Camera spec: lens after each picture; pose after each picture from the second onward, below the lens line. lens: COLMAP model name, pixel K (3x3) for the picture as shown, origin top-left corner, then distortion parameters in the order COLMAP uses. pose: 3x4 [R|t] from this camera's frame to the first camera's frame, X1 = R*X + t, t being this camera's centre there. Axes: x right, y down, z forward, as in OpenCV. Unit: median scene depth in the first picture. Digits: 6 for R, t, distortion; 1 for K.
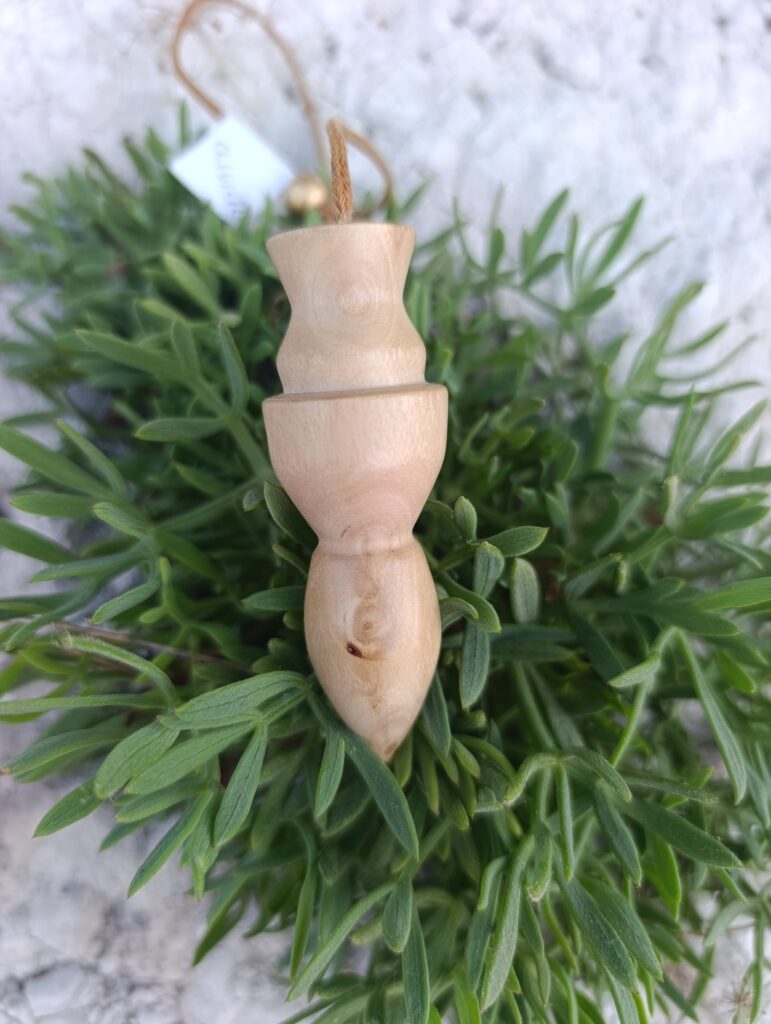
lens RADIAL K [[782.5, 0, 383.6], [0, 782.5, 504.2], [0, 0, 1]] dist [-0.082722, 0.008866]
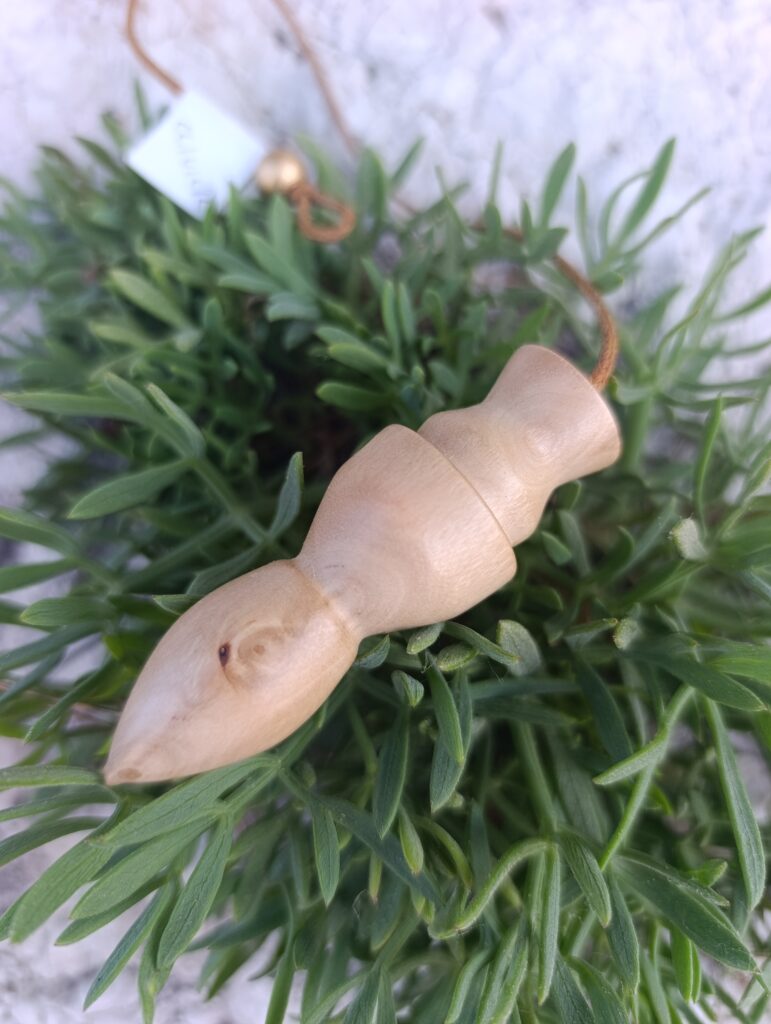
lens RADIAL K [[782.5, 0, 390.5], [0, 782.5, 503.9], [0, 0, 1]] dist [-0.082722, 0.008866]
pose [[0.989940, -0.044359, -0.134358, 0.123663], [0.059600, 0.991961, 0.111632, -0.114453], [0.128326, -0.118517, 0.984625, 0.104582]]
